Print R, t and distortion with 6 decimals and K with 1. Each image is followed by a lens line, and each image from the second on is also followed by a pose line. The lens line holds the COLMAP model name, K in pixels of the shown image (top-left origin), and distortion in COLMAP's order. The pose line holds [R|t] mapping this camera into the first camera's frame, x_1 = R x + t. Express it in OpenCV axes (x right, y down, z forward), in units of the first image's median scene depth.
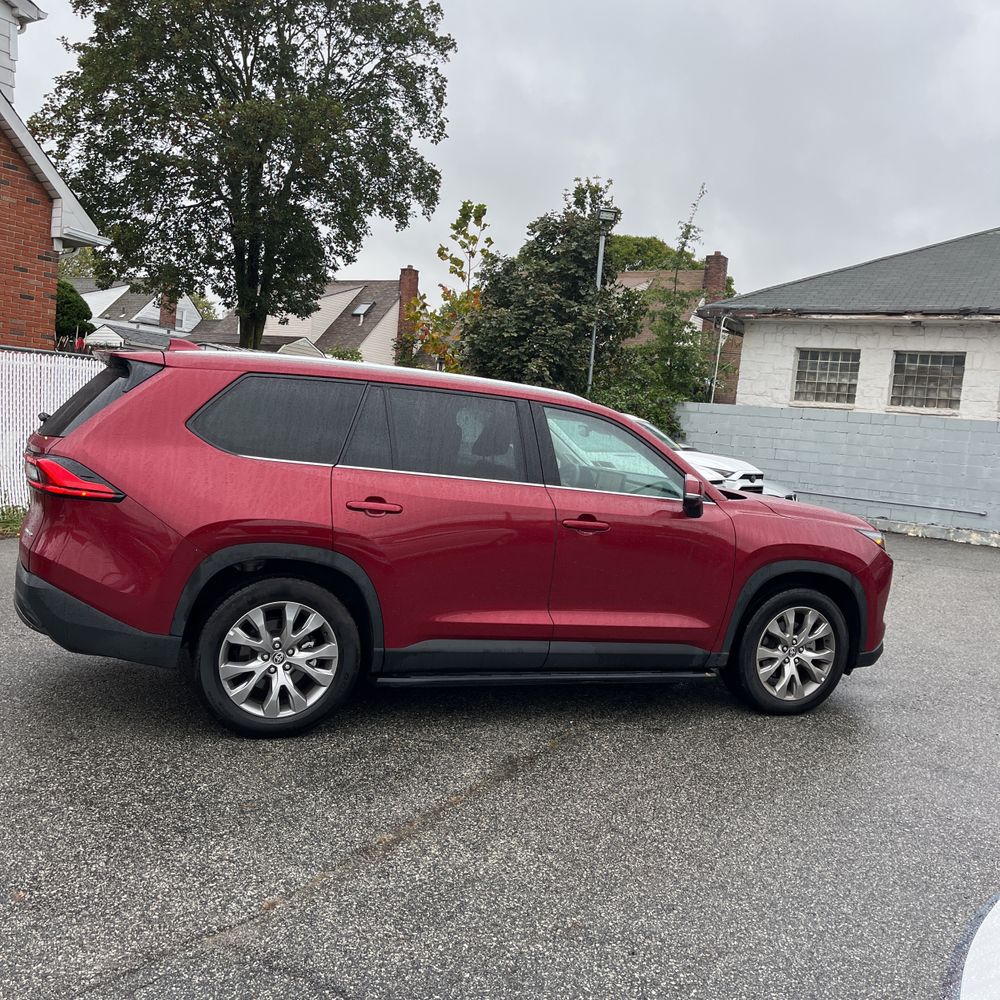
lens RADIAL K [[1019.9, 0, 494.9], [0, 1019.9, 506.9], [0, 0, 1]] dist [0.024503, 0.000000]
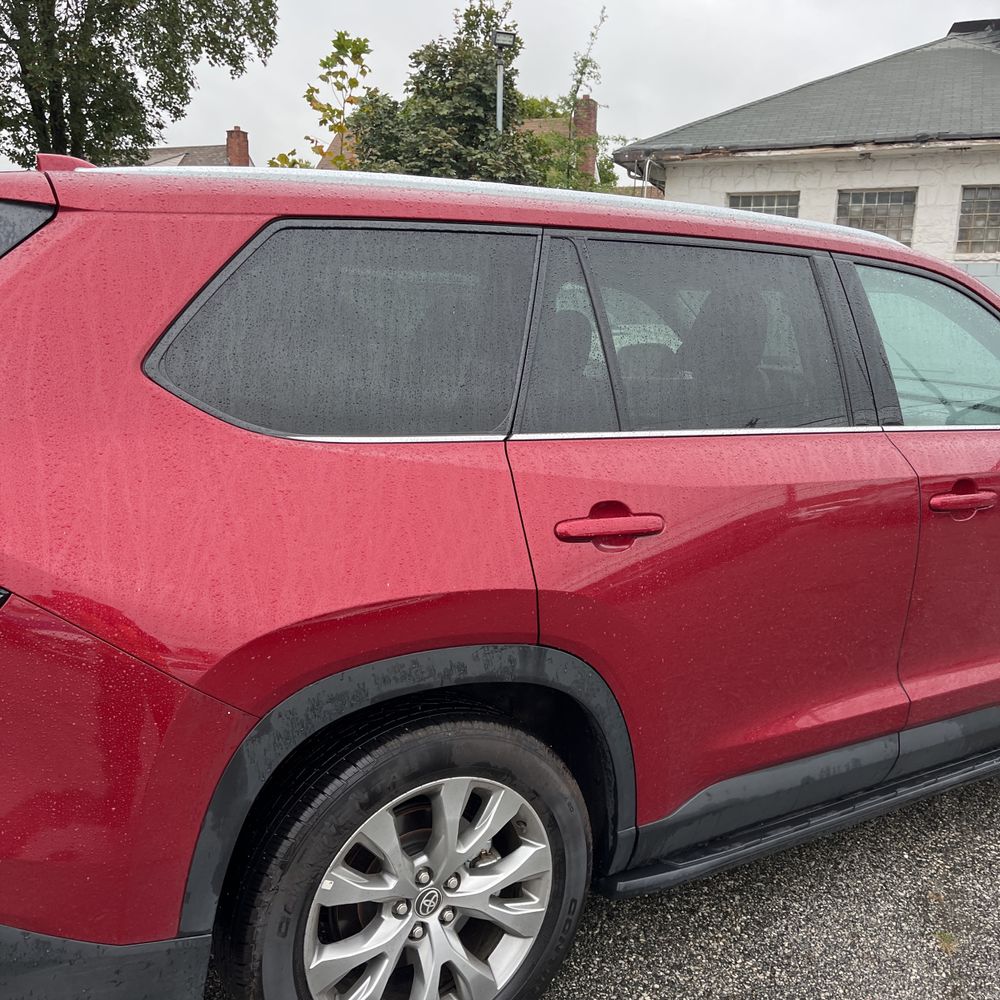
lens RADIAL K [[1019.9, 0, 494.6], [0, 1019.9, 514.4], [0, 0, 1]] dist [0.024503, 0.000000]
pose [[0.984803, -0.096809, 0.144192, -0.081703], [0.077723, 0.988120, 0.132582, -0.023592], [-0.155314, -0.119360, 0.980628, 0.211296]]
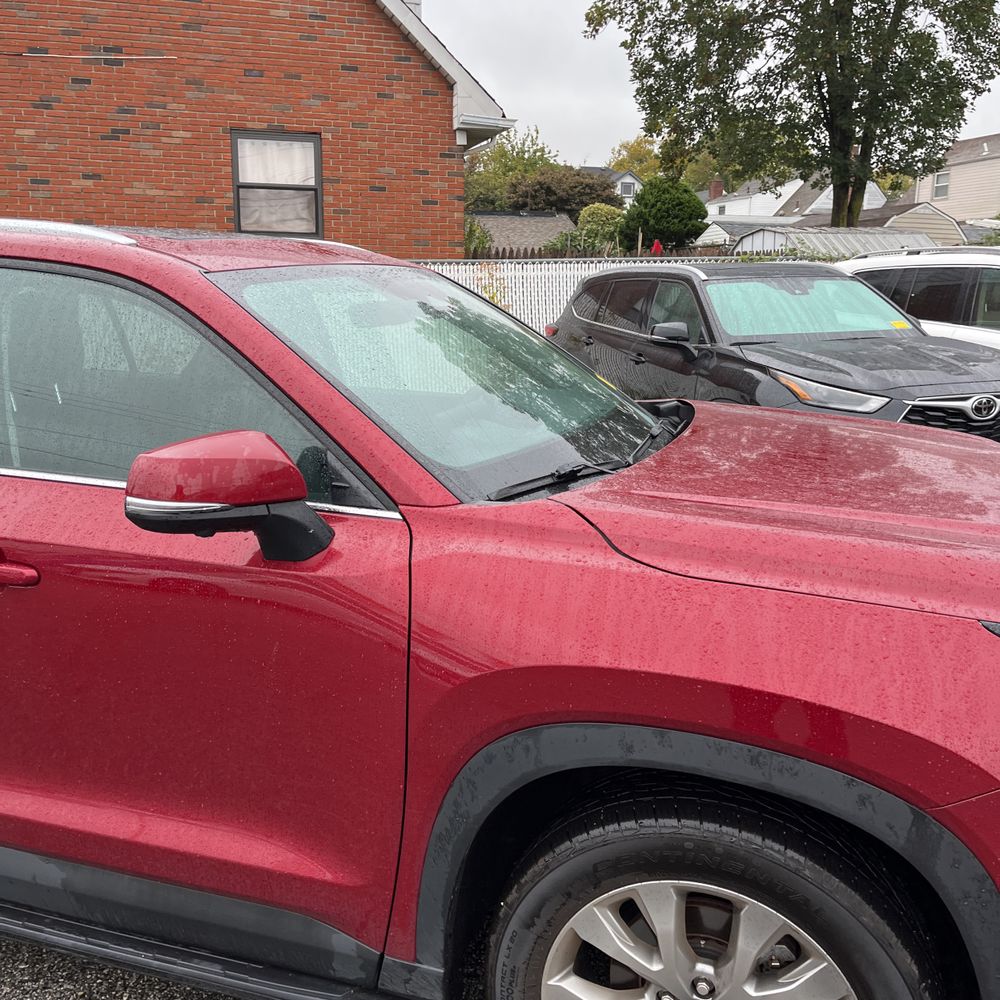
lens RADIAL K [[1019.9, 0, 489.7], [0, 1019.9, 495.8], [0, 0, 1]] dist [0.024503, 0.000000]
pose [[0.752219, 0.040875, -0.657645, 0.191258], [0.015413, 0.996709, 0.079579, -0.014993], [0.658733, -0.069997, 0.749113, 0.327727]]
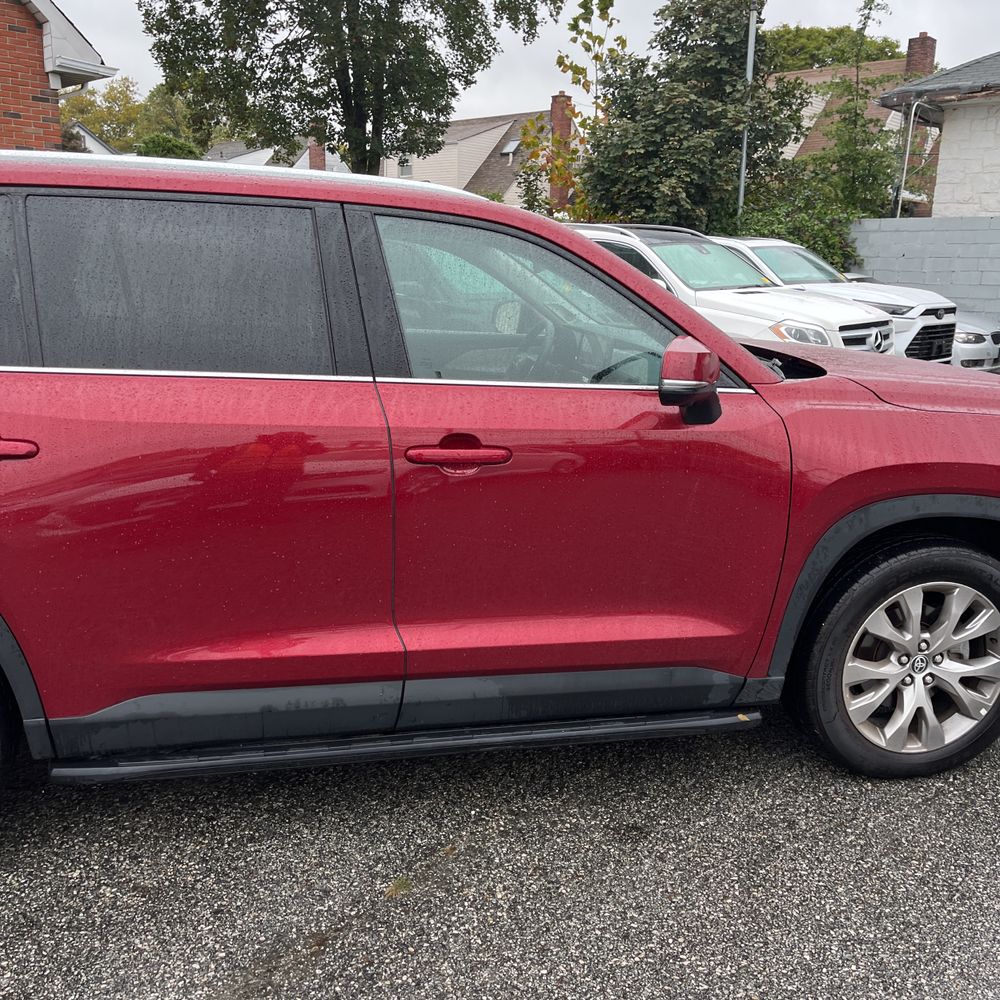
lens RADIAL K [[1019.9, 0, 499.0], [0, 1019.9, 501.8], [0, 0, 1]] dist [0.024503, 0.000000]
pose [[0.981583, -0.025889, -0.189274, 0.079285], [0.052050, 0.989534, 0.134582, -0.010041], [0.183809, -0.141955, 0.972658, 0.202197]]
